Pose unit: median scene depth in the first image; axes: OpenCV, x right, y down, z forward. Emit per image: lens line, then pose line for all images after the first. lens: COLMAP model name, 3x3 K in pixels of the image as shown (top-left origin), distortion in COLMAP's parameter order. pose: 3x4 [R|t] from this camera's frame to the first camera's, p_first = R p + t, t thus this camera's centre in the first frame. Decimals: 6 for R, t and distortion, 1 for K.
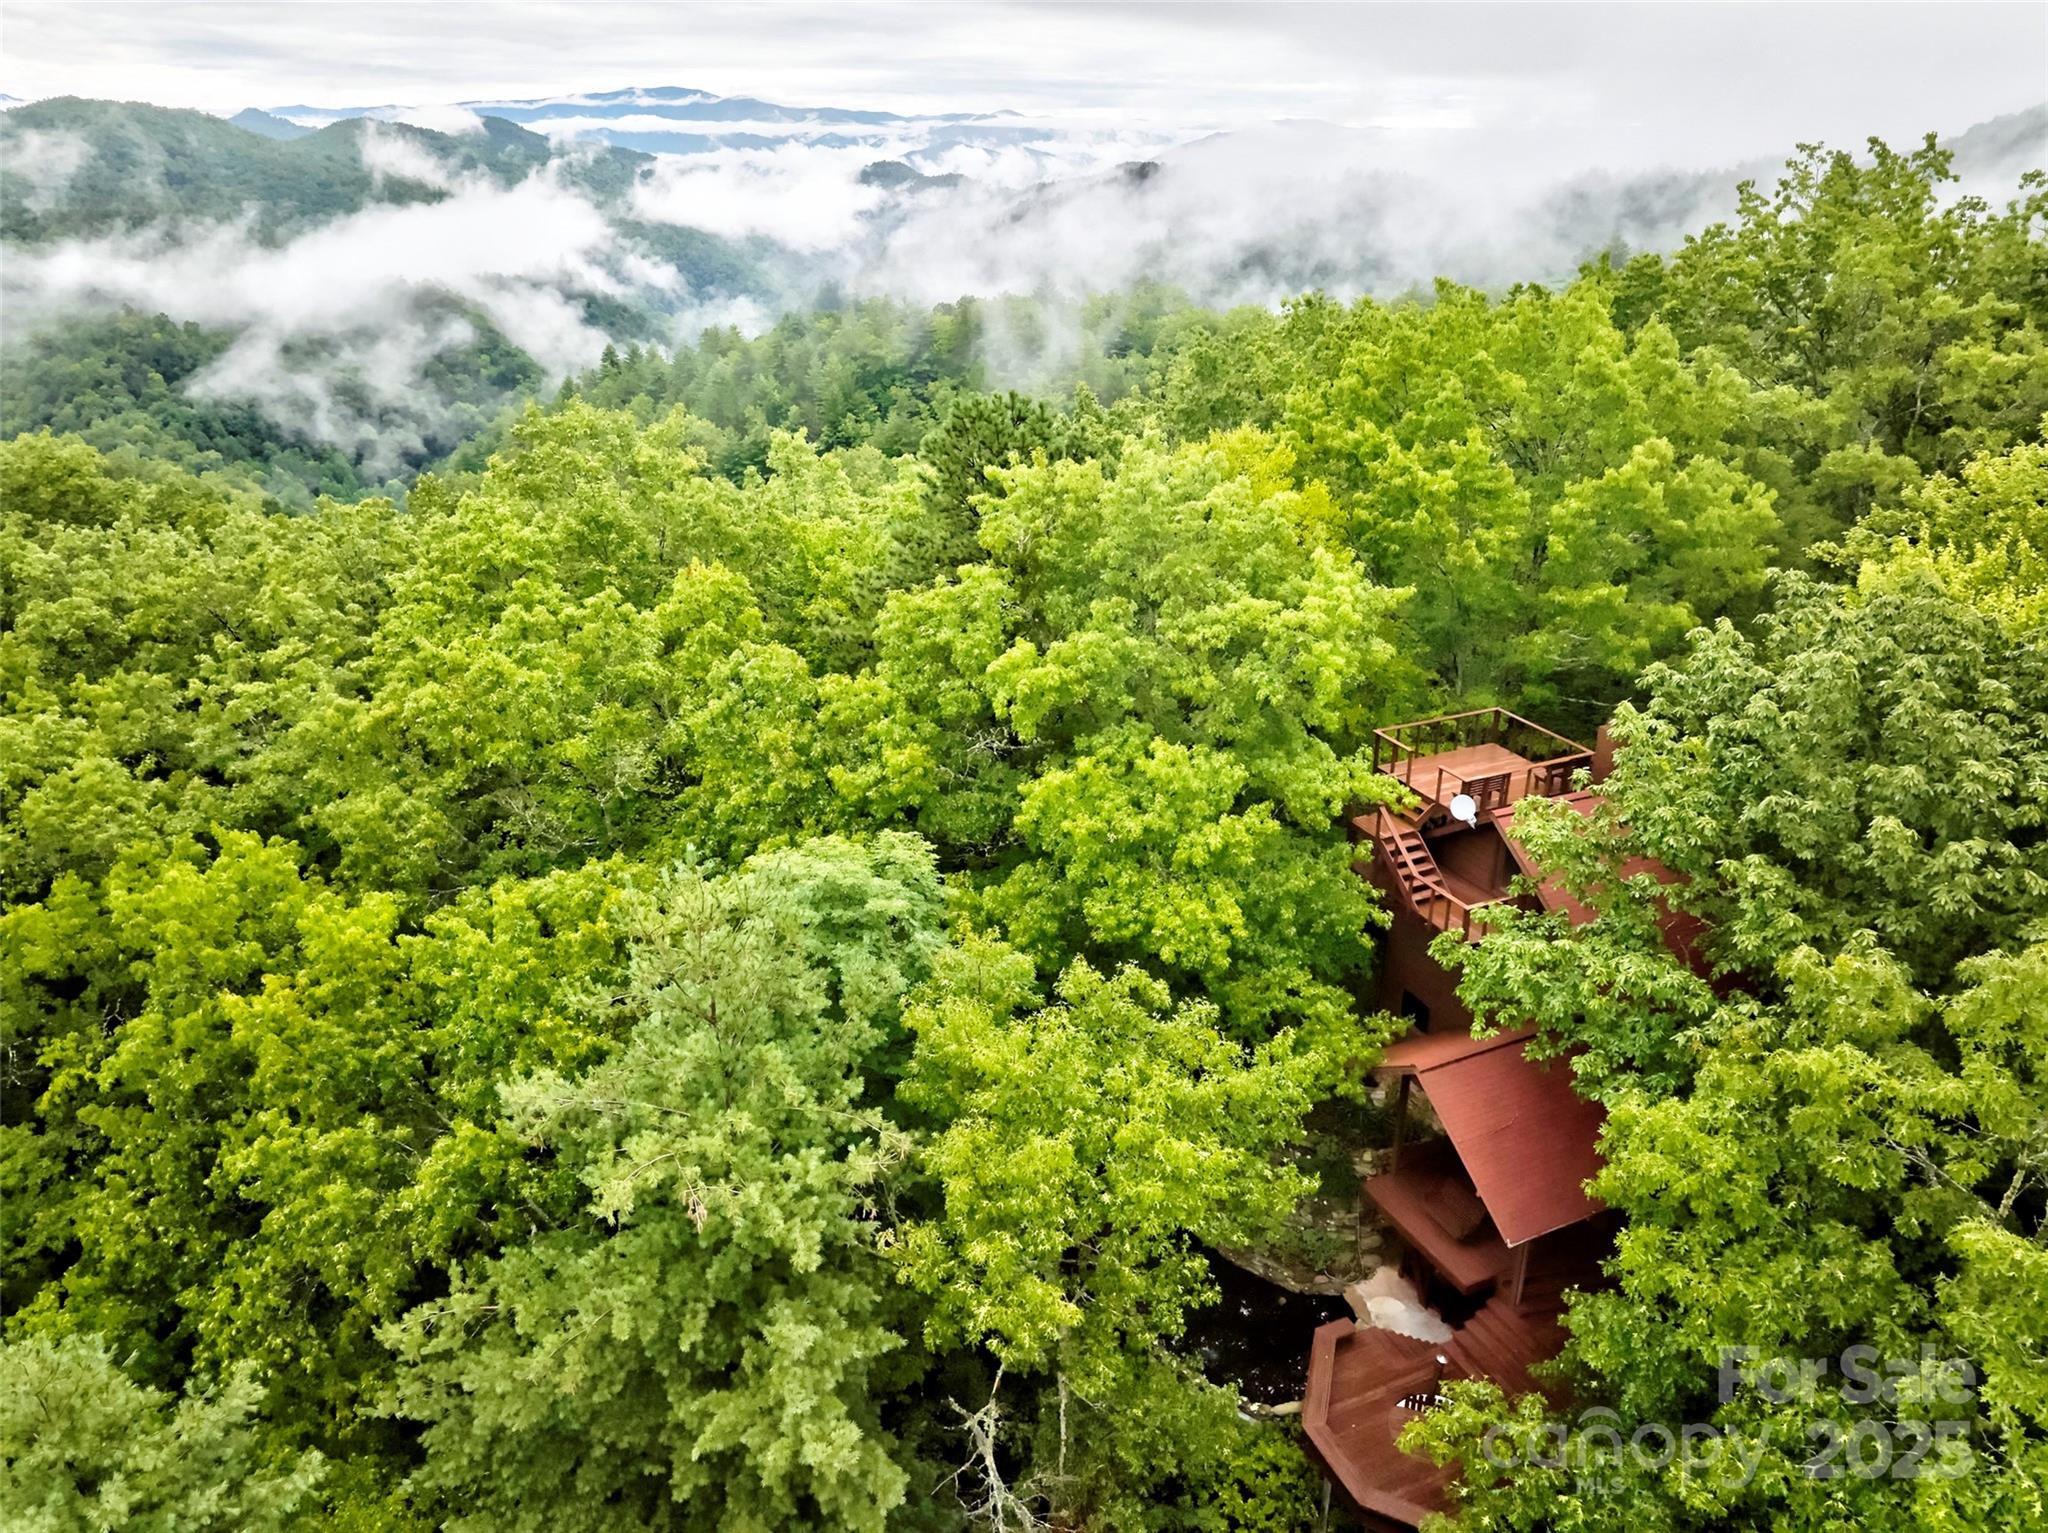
lens RADIAL K [[1431.4, 0, 1028.0], [0, 1431.4, 760.9], [0, 0, 1]] dist [-0.046123, 0.007366]
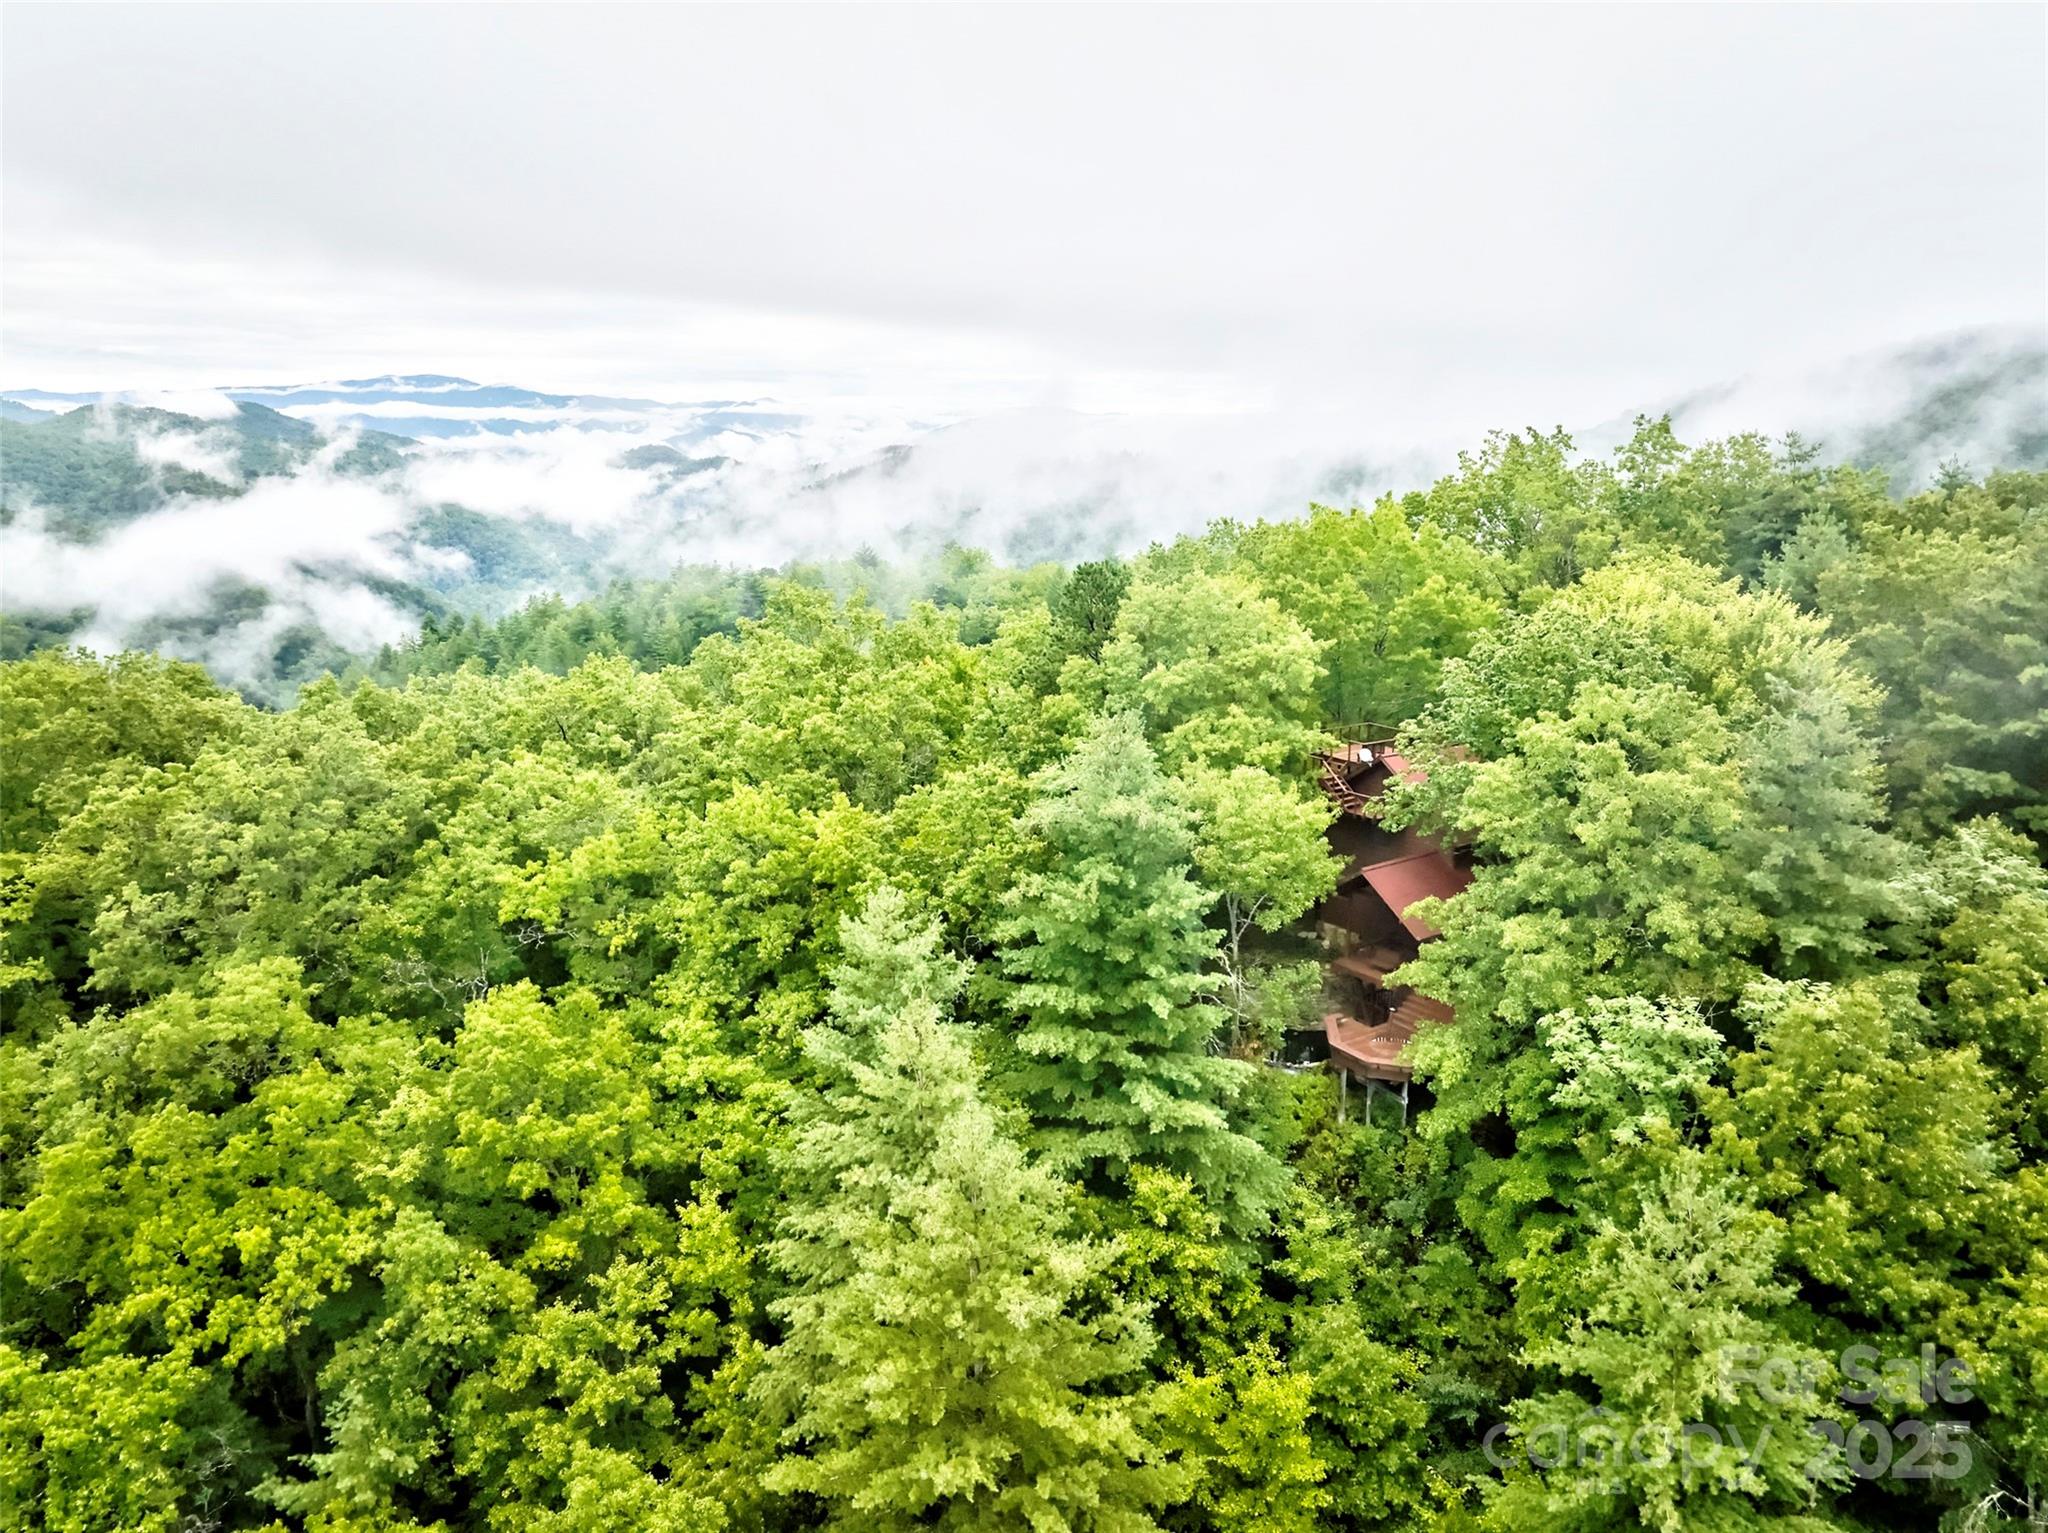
lens RADIAL K [[1431.4, 0, 1028.0], [0, 1431.4, 760.9], [0, 0, 1]] dist [-0.046123, 0.007366]
pose [[0.987353, -0.035163, 0.154588, -0.365788], [0.062472, 0.982490, -0.175530, 0.285294], [-0.145709, 0.182968, 0.972261, -0.672358]]
